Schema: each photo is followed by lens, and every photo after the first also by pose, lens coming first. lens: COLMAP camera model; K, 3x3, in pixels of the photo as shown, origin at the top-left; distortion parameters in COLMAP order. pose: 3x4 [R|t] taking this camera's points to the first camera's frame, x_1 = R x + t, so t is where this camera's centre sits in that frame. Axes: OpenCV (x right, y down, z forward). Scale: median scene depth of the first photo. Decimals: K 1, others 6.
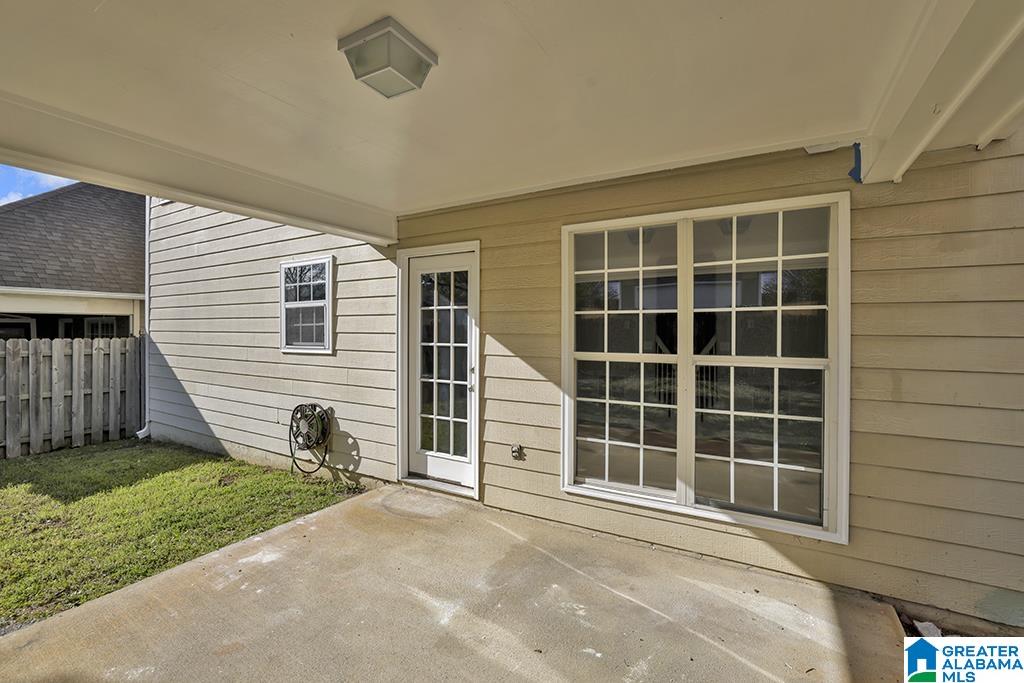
lens RADIAL K [[451.6, 0, 514.6], [0, 451.6, 329.5], [0, 0, 1]] dist [-0.023802, 0.000062]
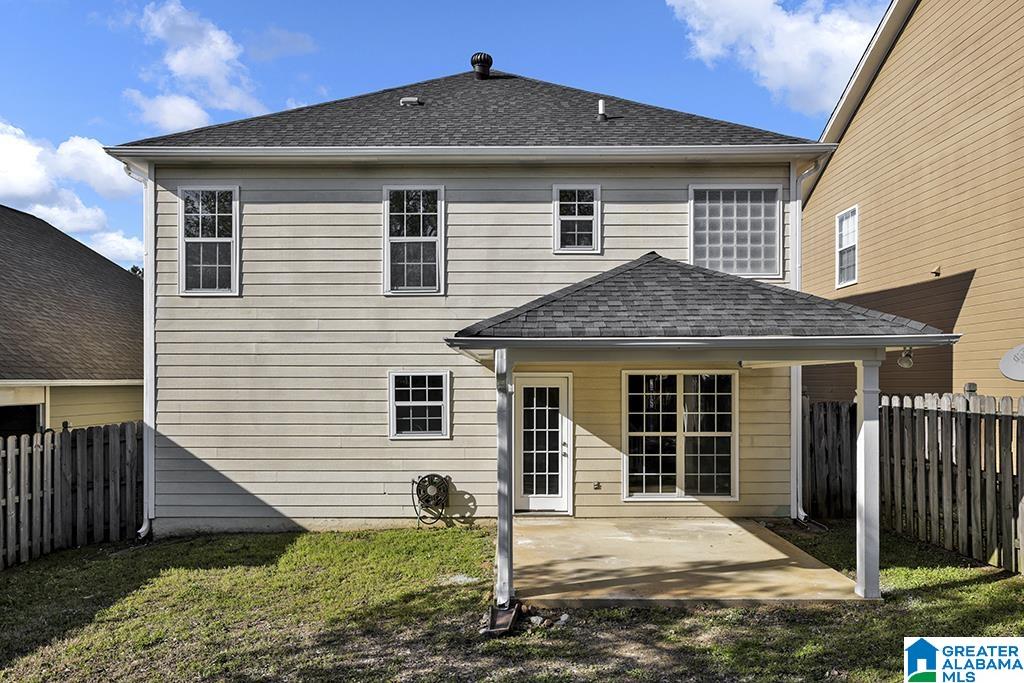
lens RADIAL K [[716.6, 0, 510.0], [0, 716.6, 383.2], [0, 0, 1]] dist [0.004981, 0.003838]
pose [[0.861493, -0.002391, 0.507763, -1.616822], [0.002365, 0.999997, 0.000697, -0.143909], [-0.507764, 0.000600, 0.861496, -1.249073]]
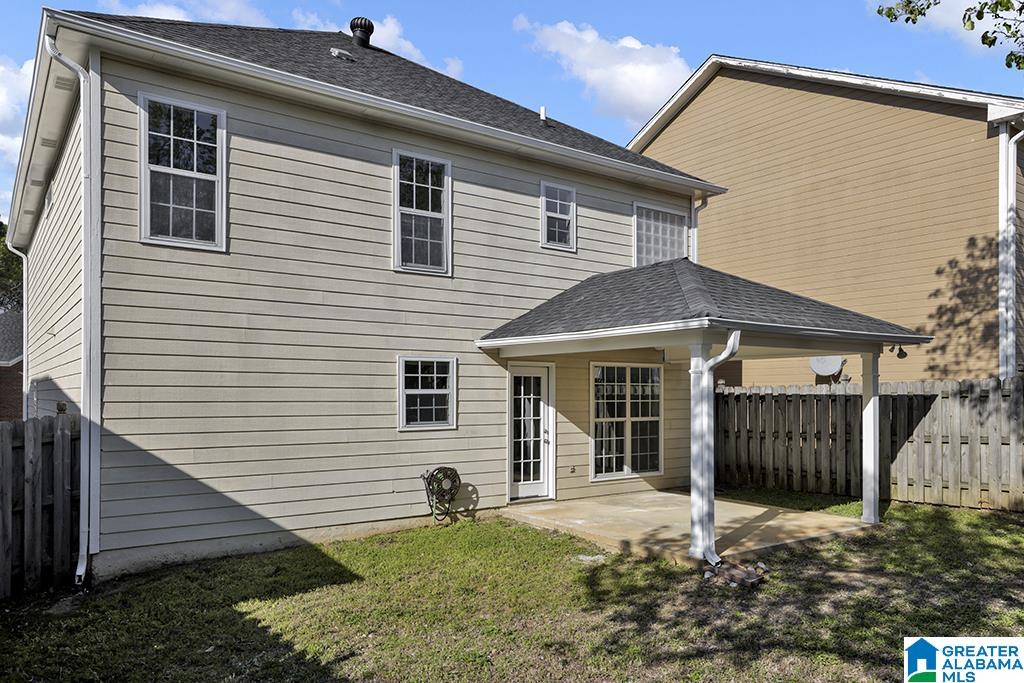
lens RADIAL K [[723.0, 0, 509.9], [0, 723.0, 392.3], [0, 0, 1]] dist [0.008683, 0.003307]
pose [[0.396469, 0.002019, 0.918046, -2.716407], [0.000597, 0.999997, -0.002458, -0.058941], [-0.918048, 0.001523, 0.396466, -0.032785]]
